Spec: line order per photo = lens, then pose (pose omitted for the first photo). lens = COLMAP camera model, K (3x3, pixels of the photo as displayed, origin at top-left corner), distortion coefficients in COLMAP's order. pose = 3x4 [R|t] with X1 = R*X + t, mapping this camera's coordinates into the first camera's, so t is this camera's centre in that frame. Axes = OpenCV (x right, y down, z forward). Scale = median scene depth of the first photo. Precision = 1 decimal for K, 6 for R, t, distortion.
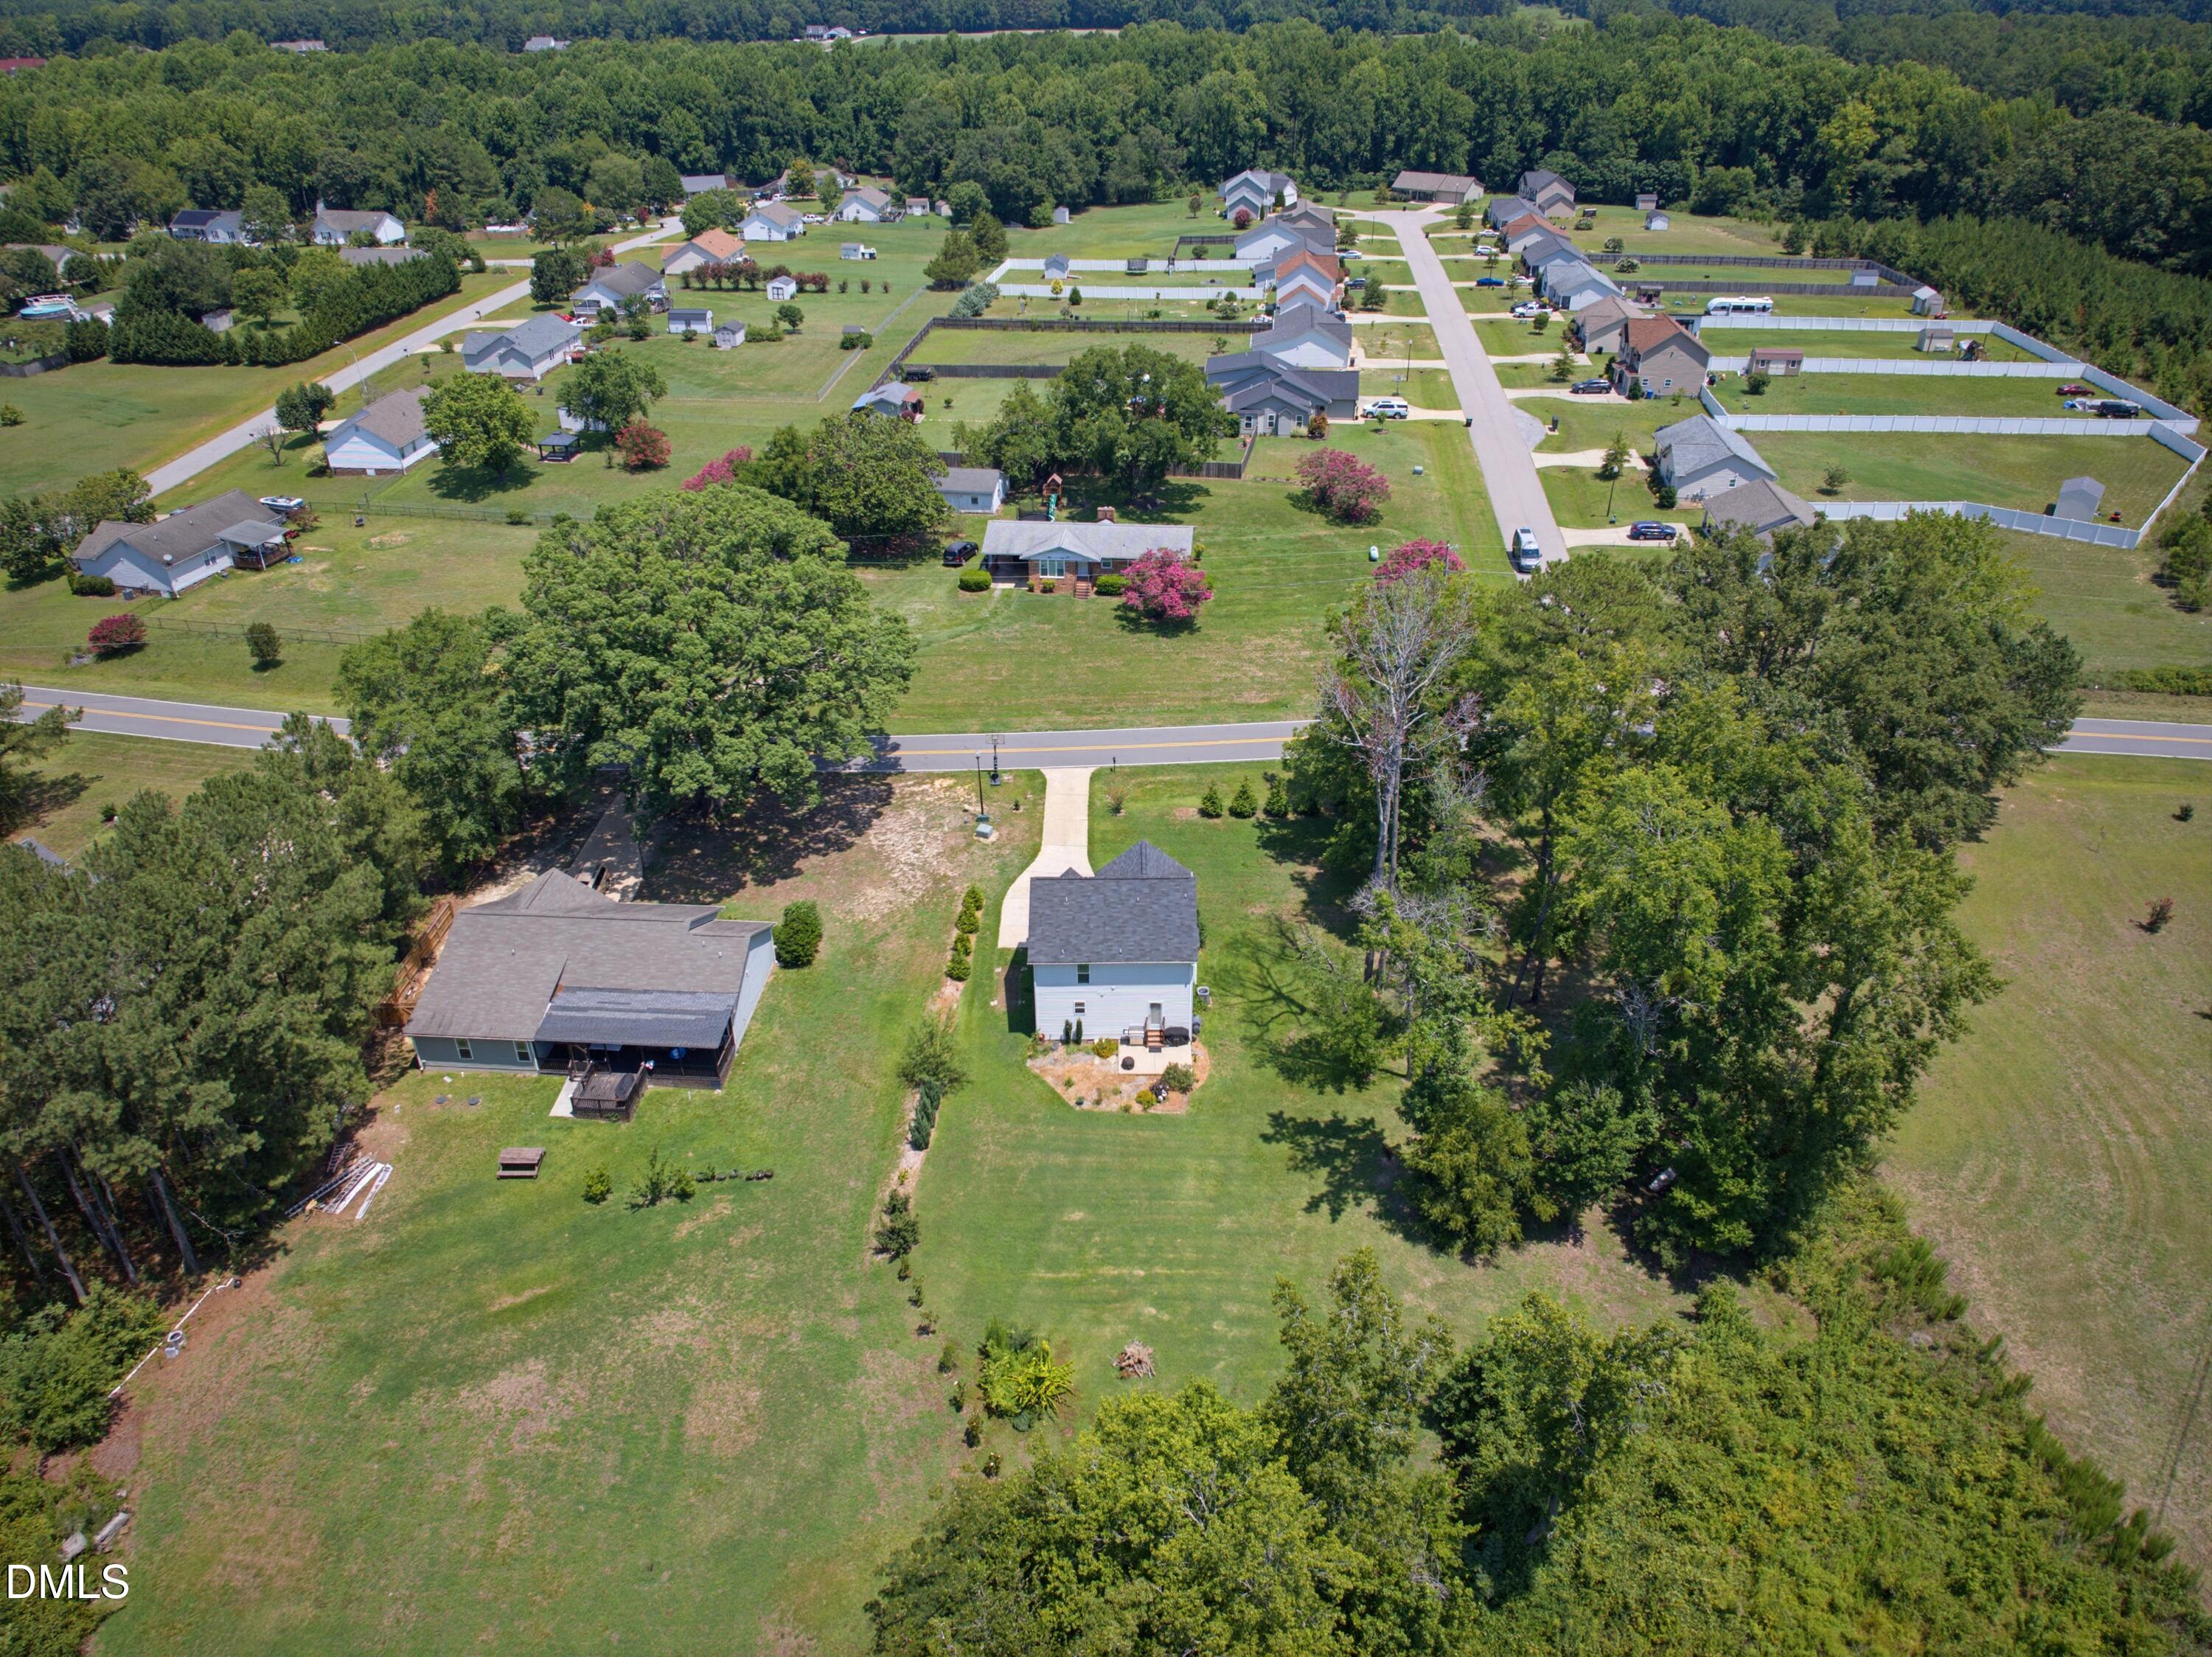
lens RADIAL K [[1507.4, 0, 1114.5], [0, 1507.4, 814.7], [0, 0, 1]] dist [0.003742, -0.007368]
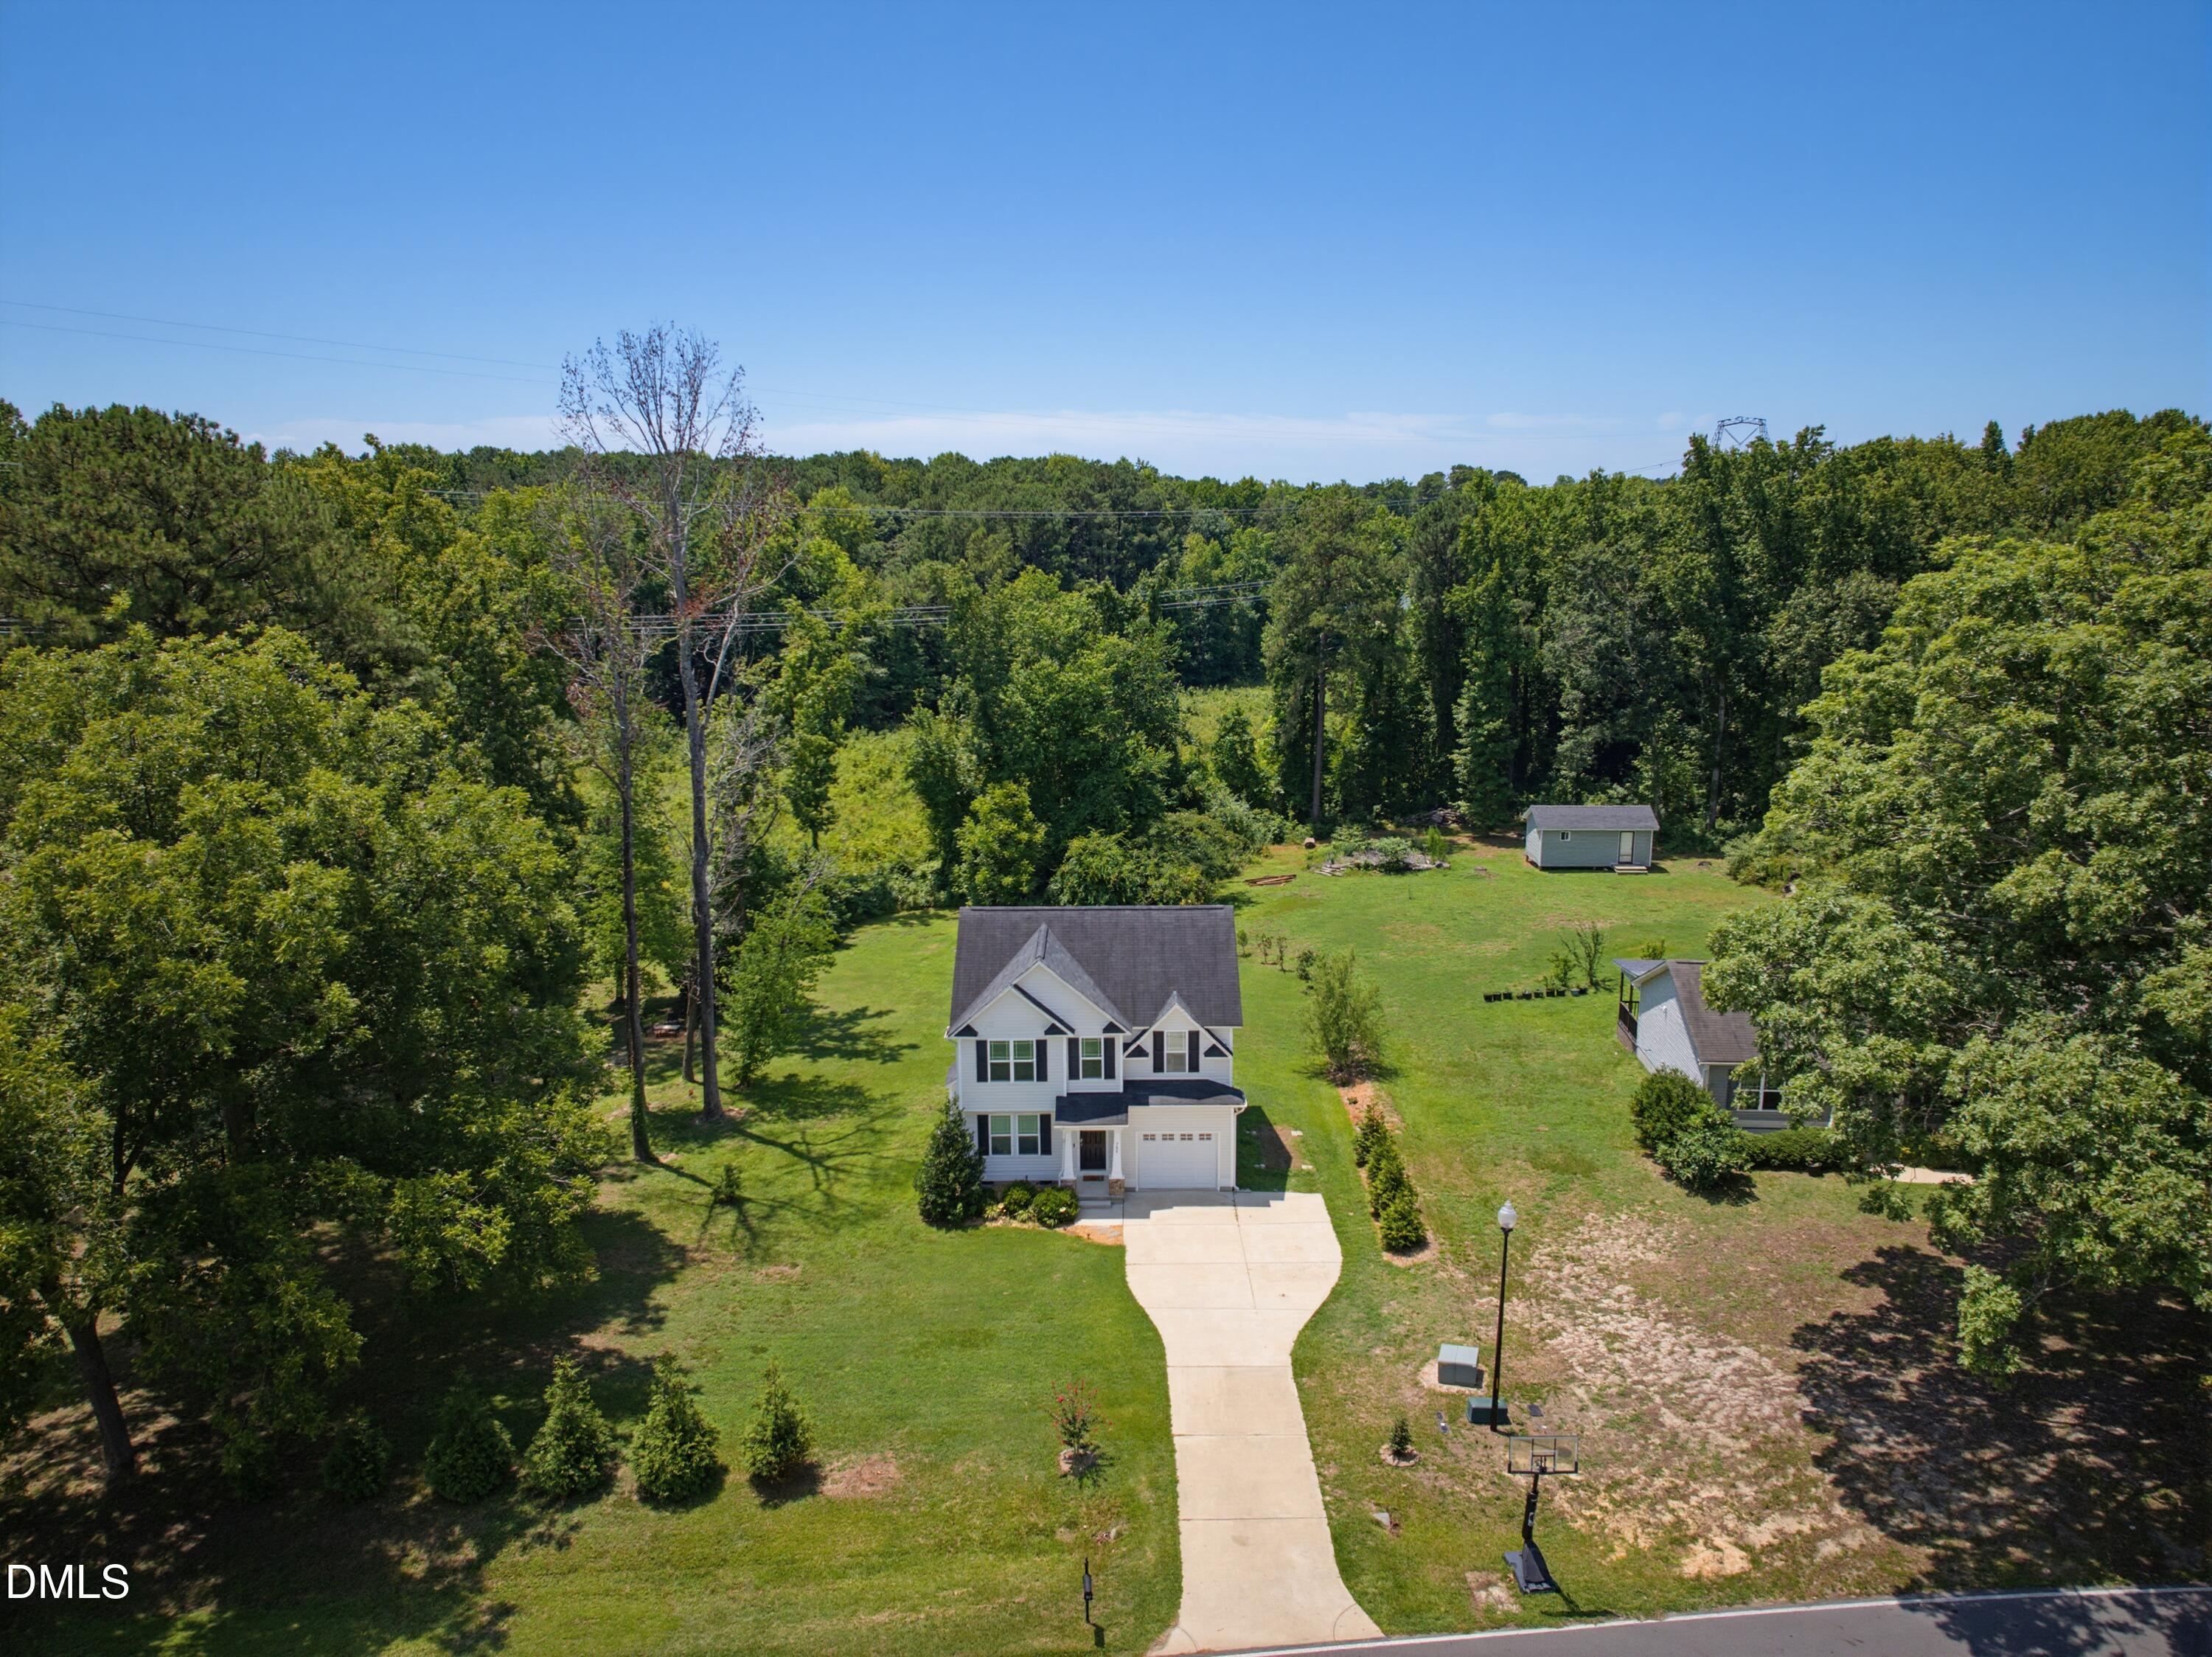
lens RADIAL K [[1507.4, 0, 1104.1], [0, 1507.4, 828.4], [0, 0, 1]] dist [0.003742, -0.007368]
pose [[-0.999948, 0.009434, 0.003774, -0.005197], [0.009506, 0.737242, 0.675562, -0.317914], [0.003591, 0.675563, -0.737294, 1.153060]]
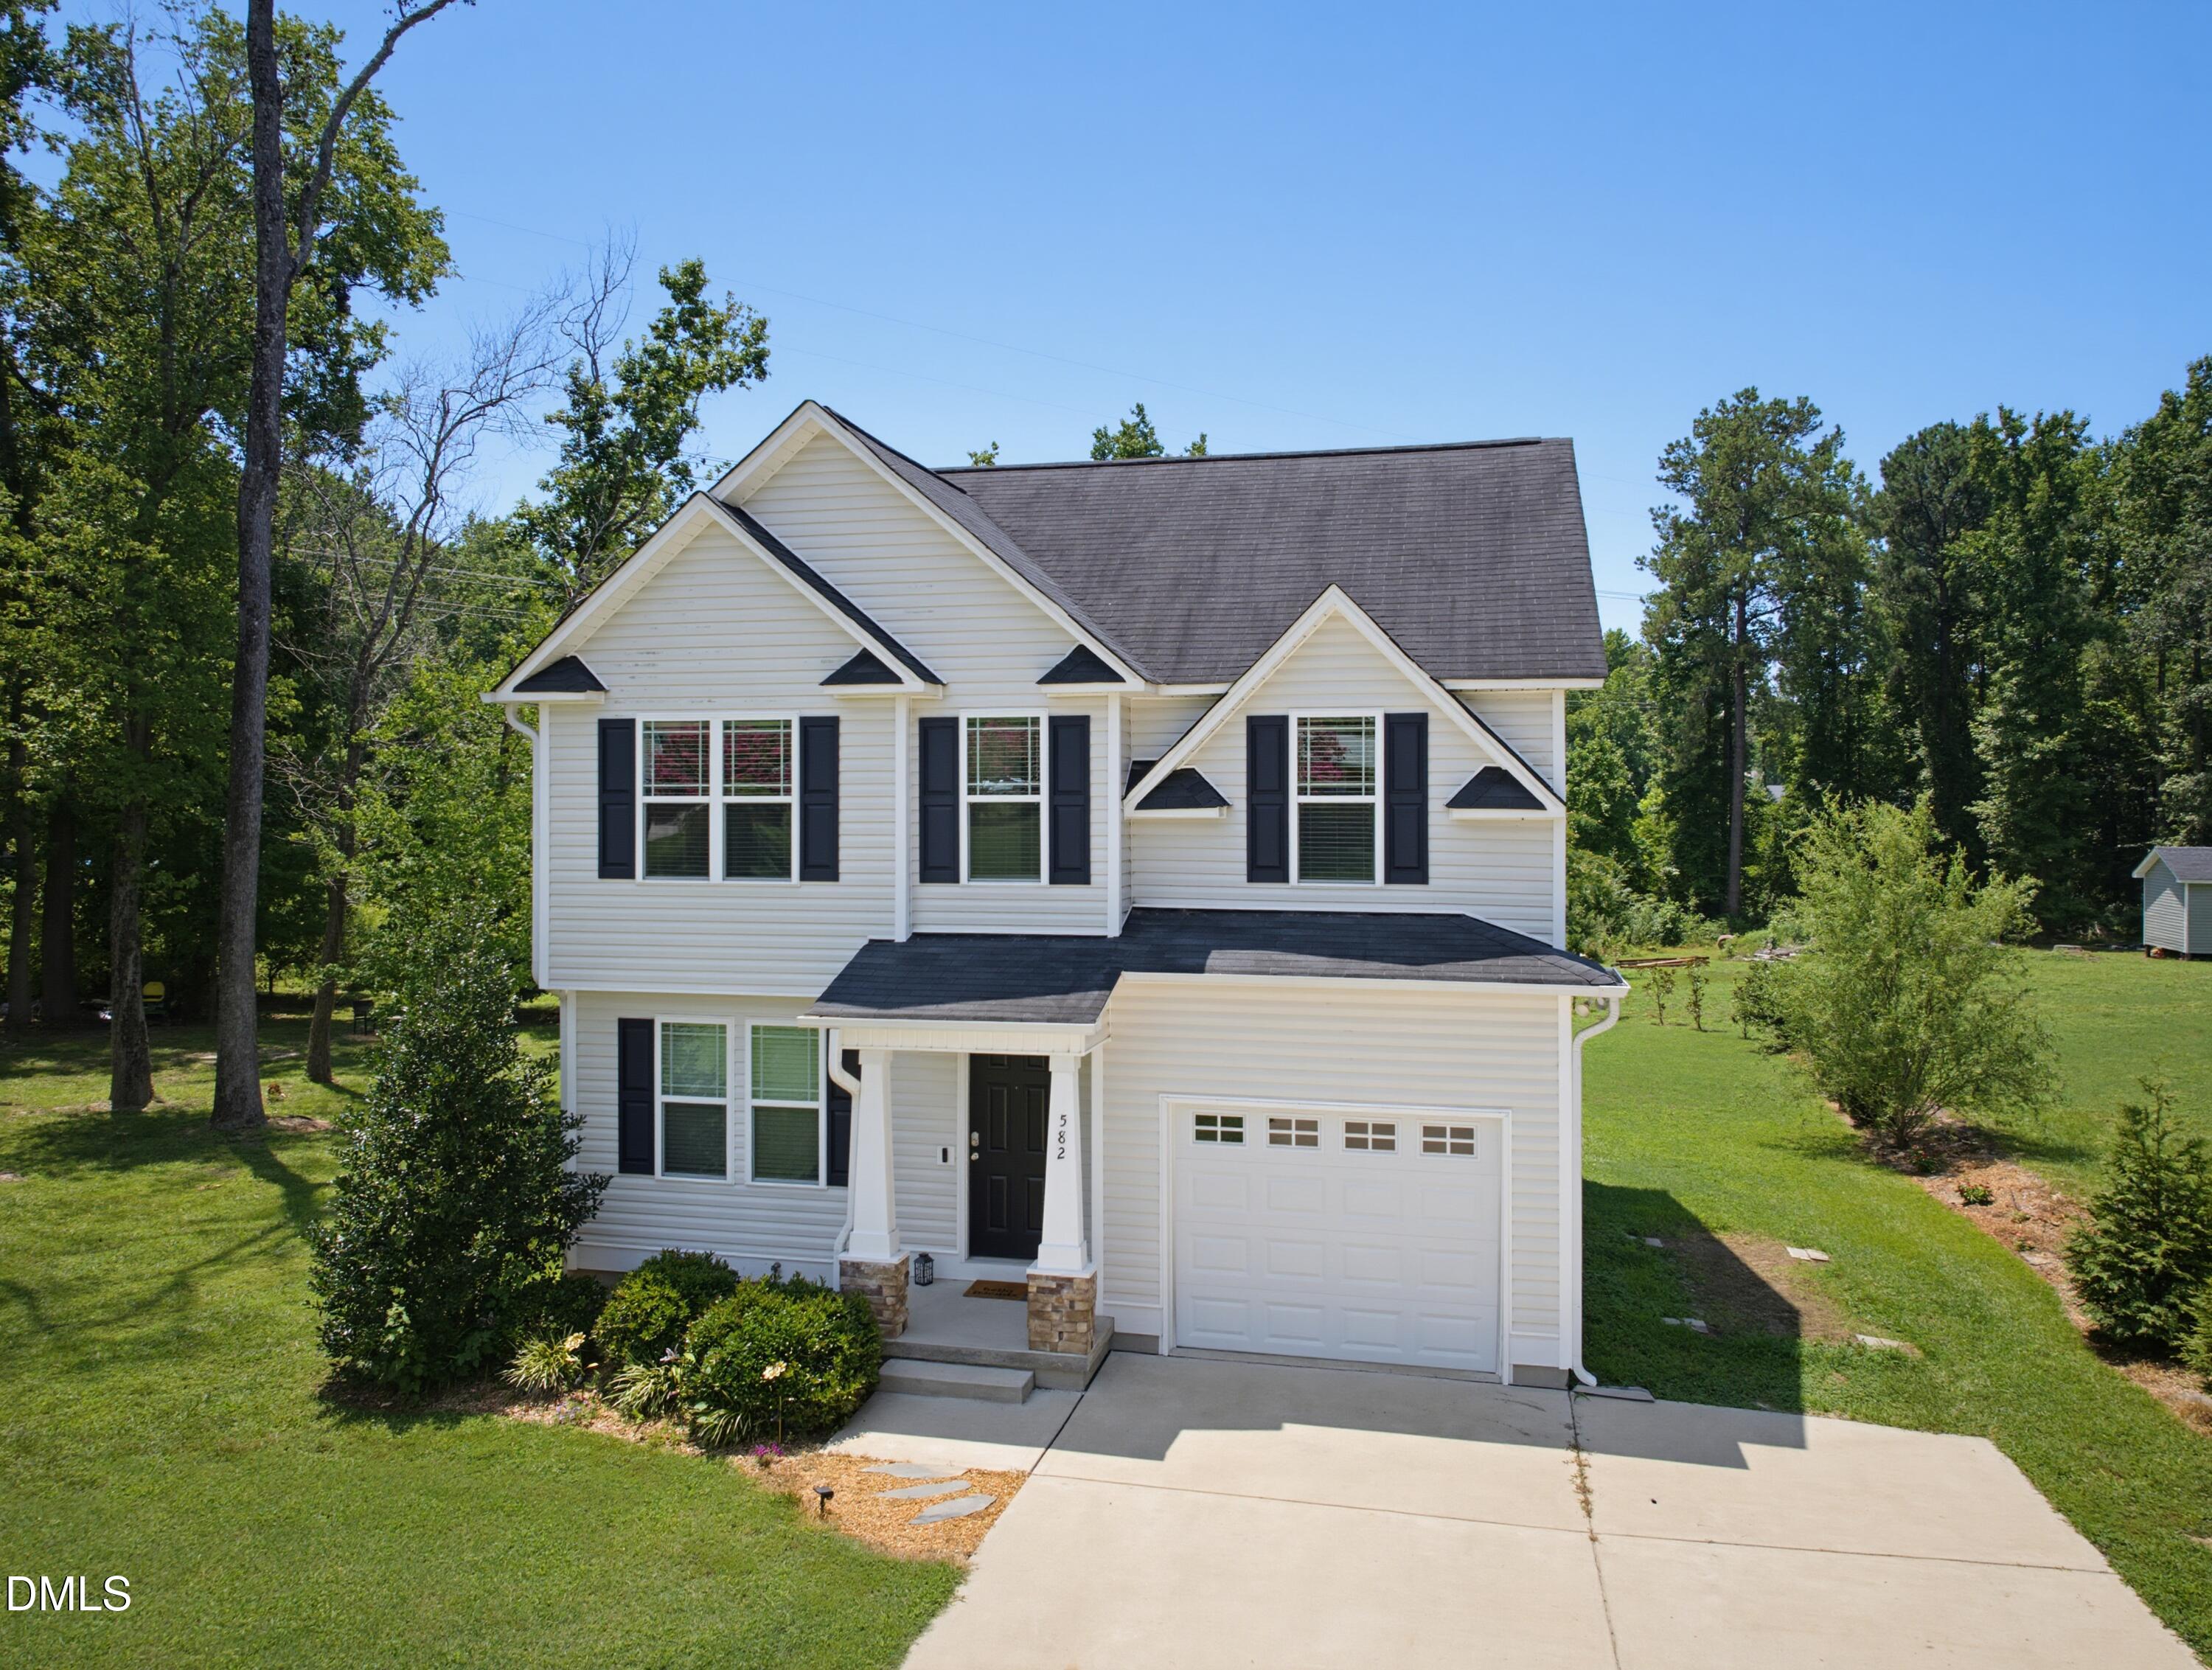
lens RADIAL K [[1553.1, 0, 1100.9], [0, 1553.1, 793.3], [0, 0, 1]] dist [-0.008491, 0.006793]
pose [[-0.973915, 0.001355, 0.226908, -0.034617], [0.116008, 0.862394, 0.492767, -0.017902], [-0.195017, 0.506236, -0.840055, 0.965157]]
